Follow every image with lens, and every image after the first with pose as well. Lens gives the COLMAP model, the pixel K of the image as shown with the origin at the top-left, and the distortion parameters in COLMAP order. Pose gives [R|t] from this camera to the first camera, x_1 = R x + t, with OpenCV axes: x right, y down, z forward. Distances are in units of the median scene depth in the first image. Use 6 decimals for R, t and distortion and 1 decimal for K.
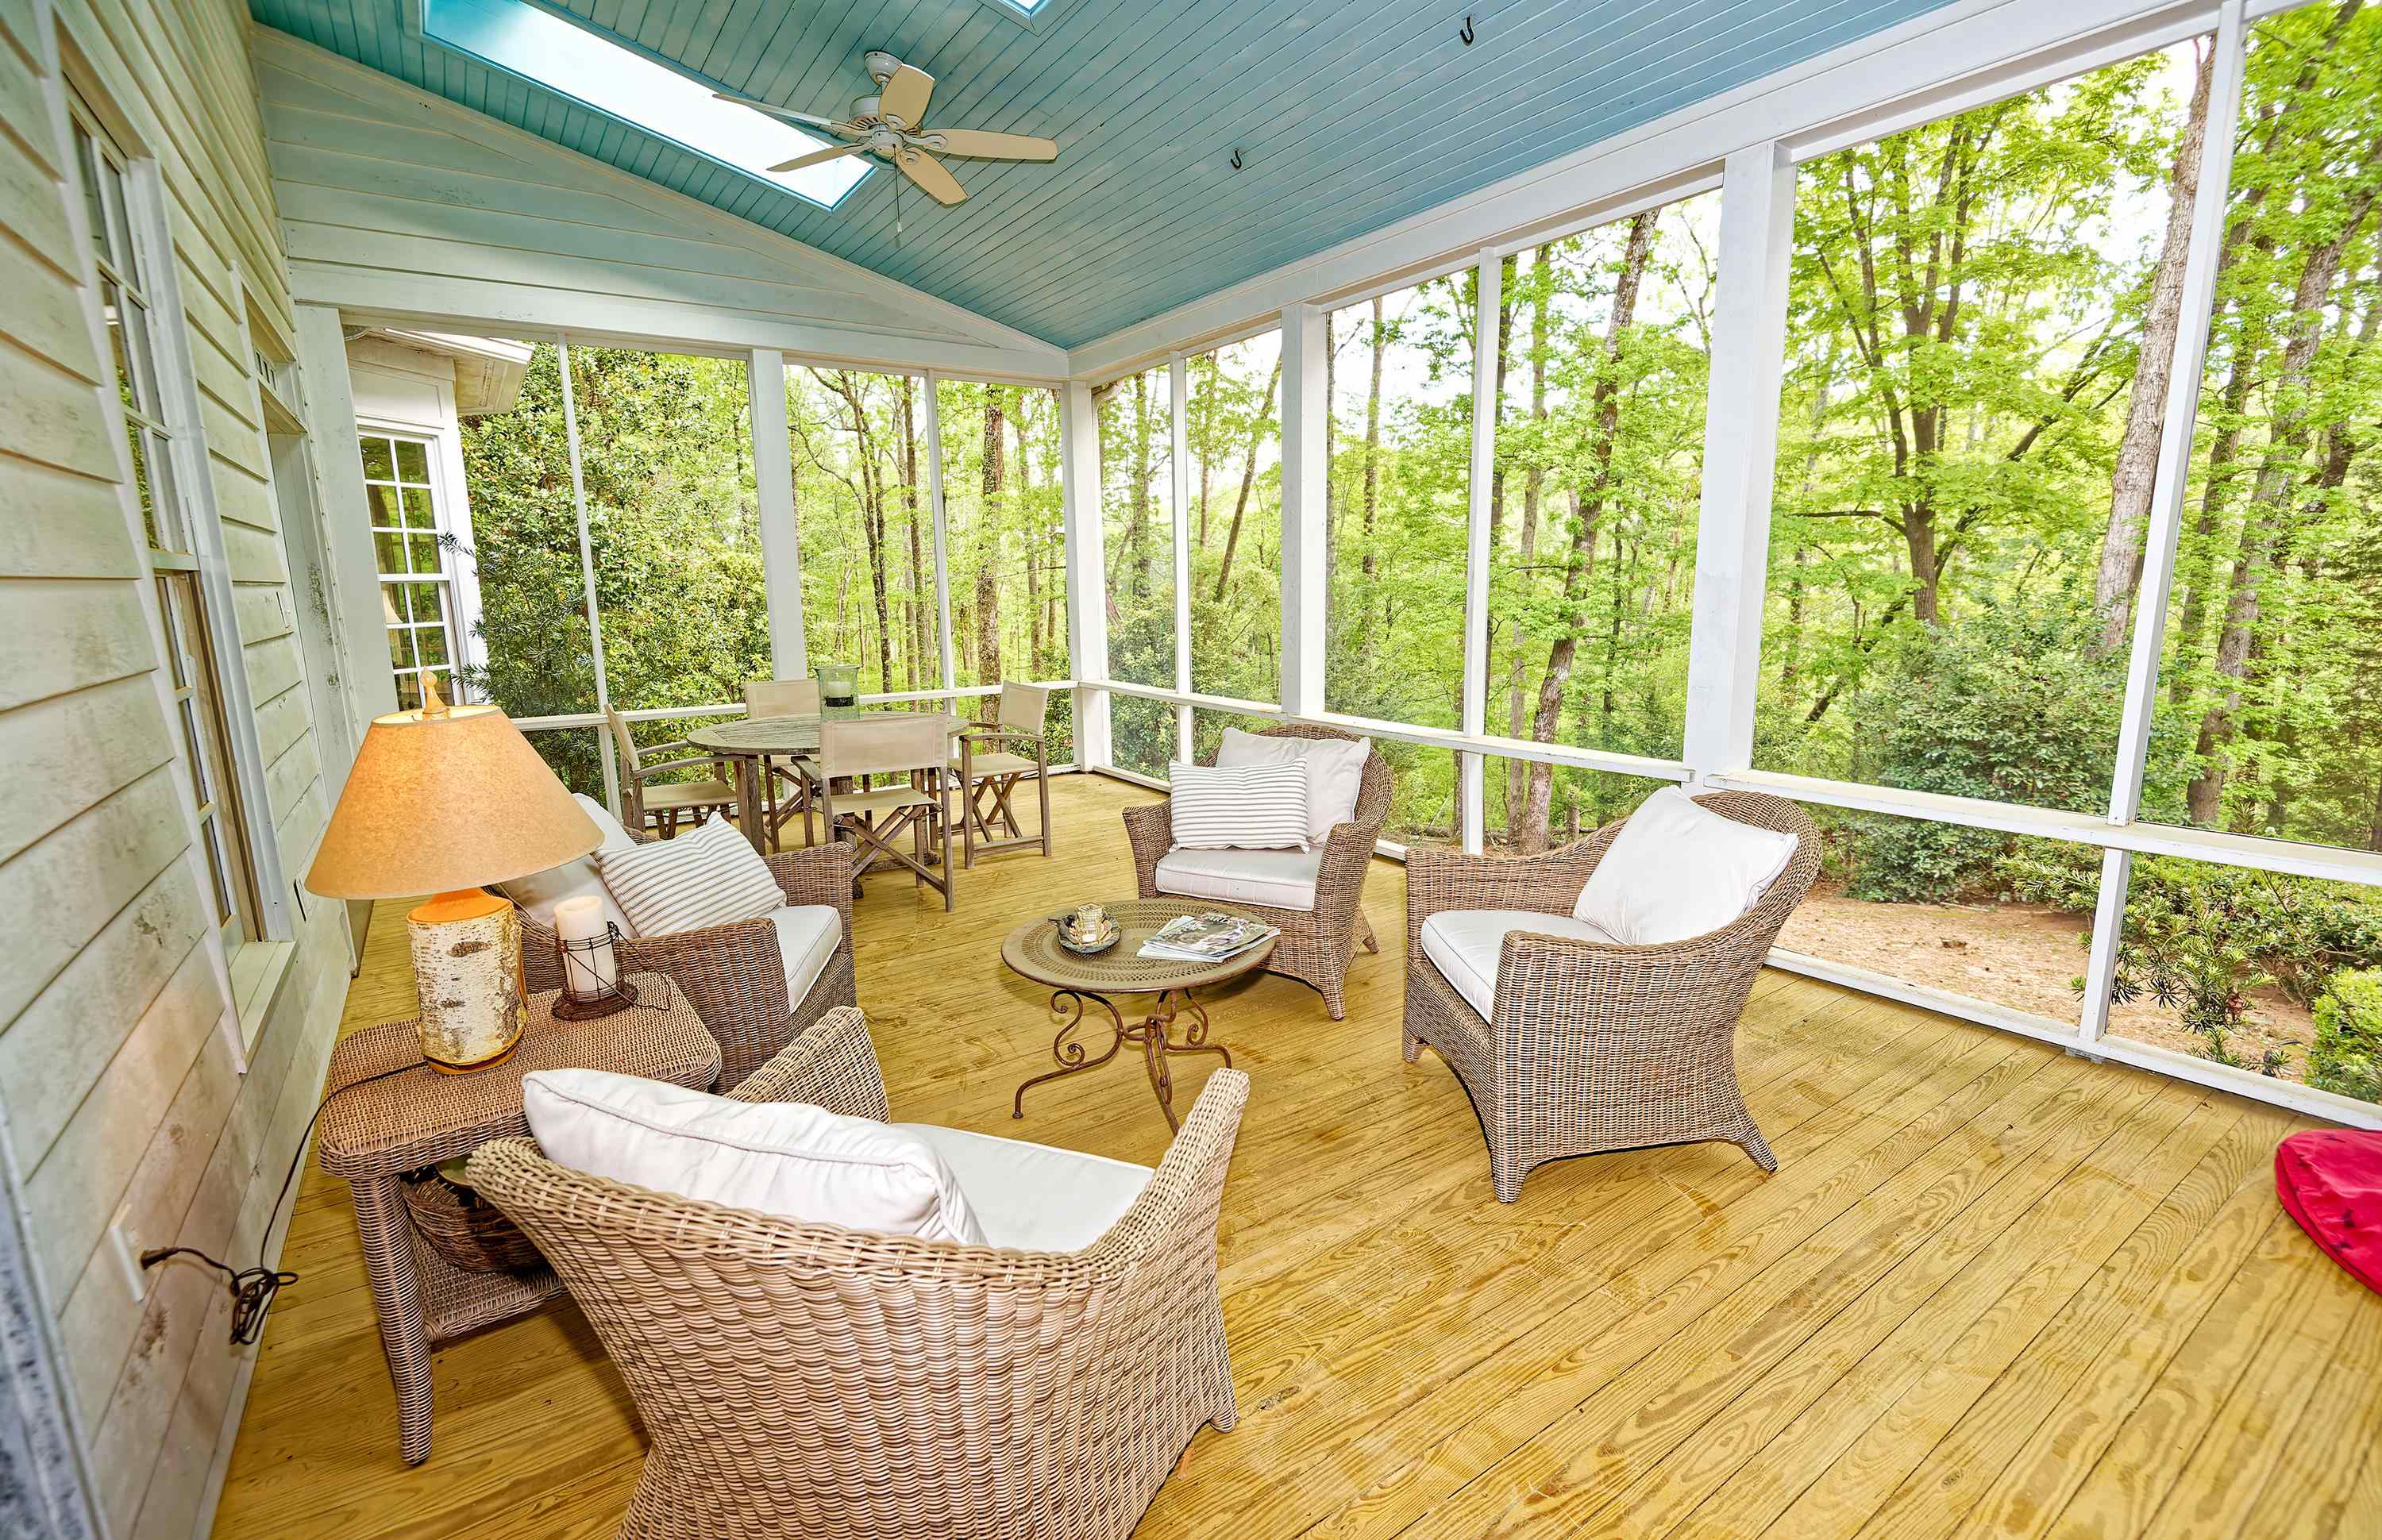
lens RADIAL K [[1045.8, 0, 1191.0], [0, 1045.8, 770.0], [0, 0, 1]] dist [0.014074, -0.021207]
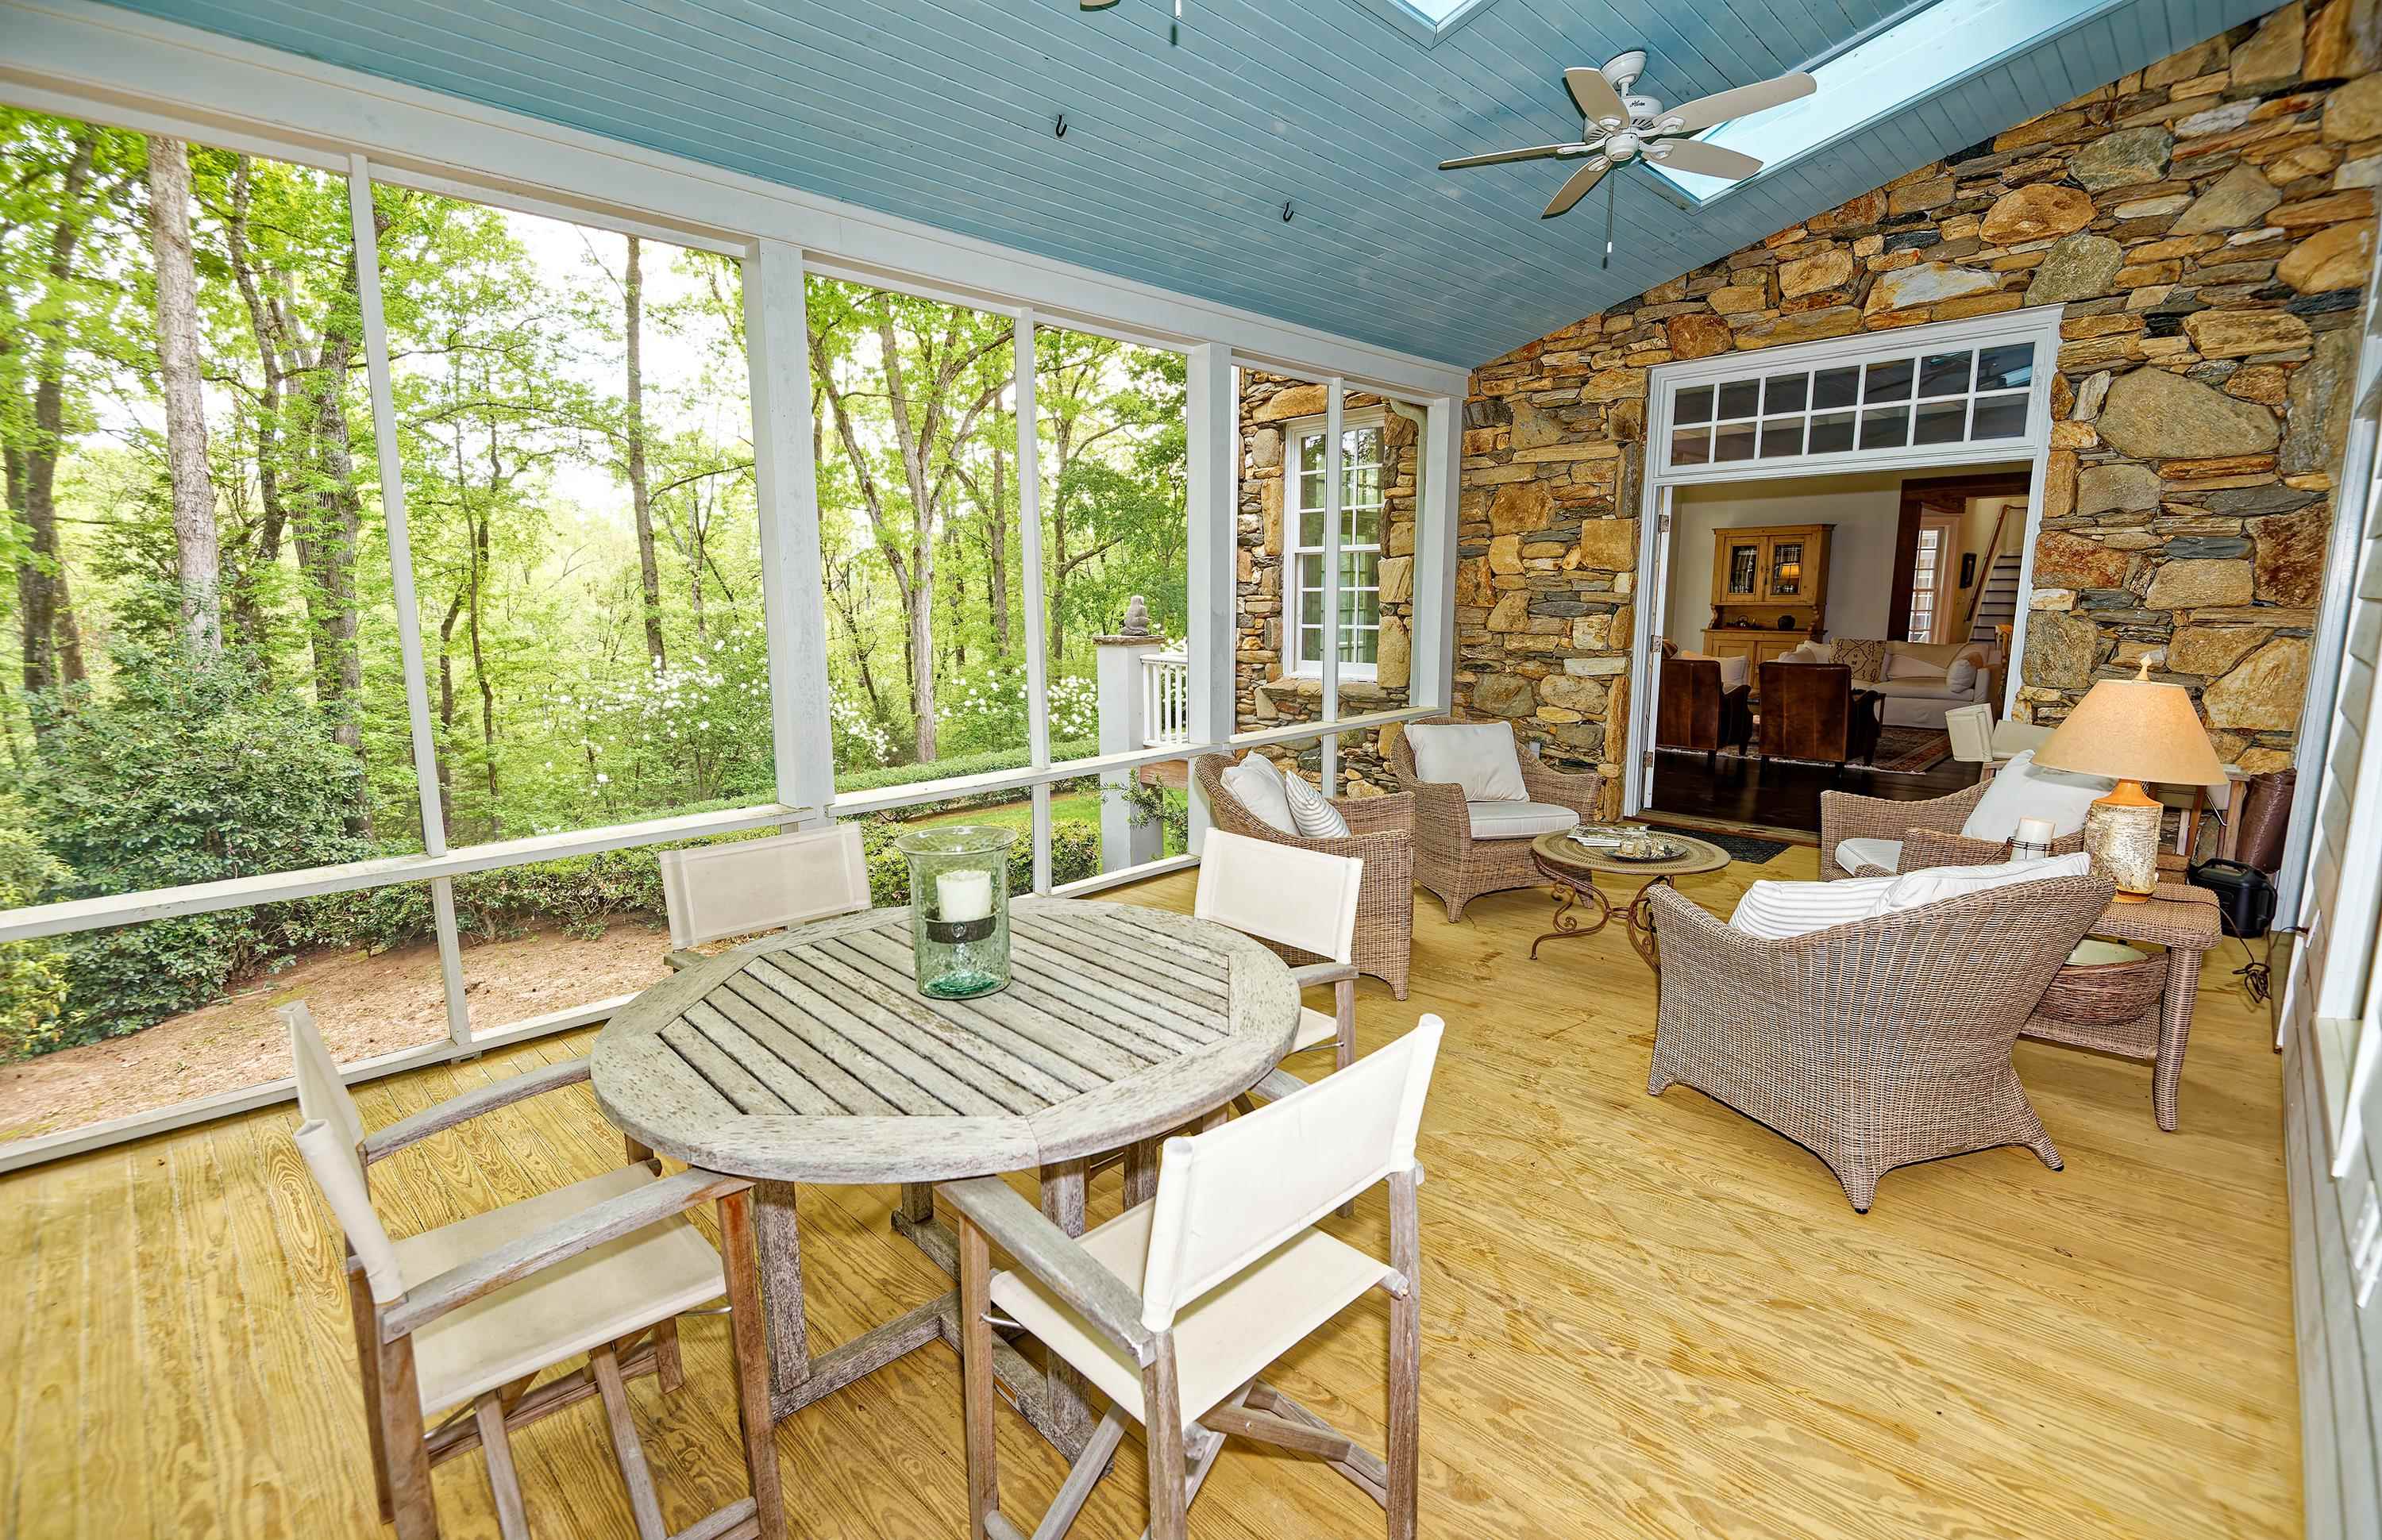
lens RADIAL K [[1045.8, 0, 1191.0], [0, 1045.8, 770.0], [0, 0, 1]] dist [0.014074, -0.021207]
pose [[-0.171554, -0.125369, 0.977165, -1.310379], [0.181729, 0.970822, 0.156460, -0.260241], [-0.968268, 0.204421, -0.143765, 1.593692]]
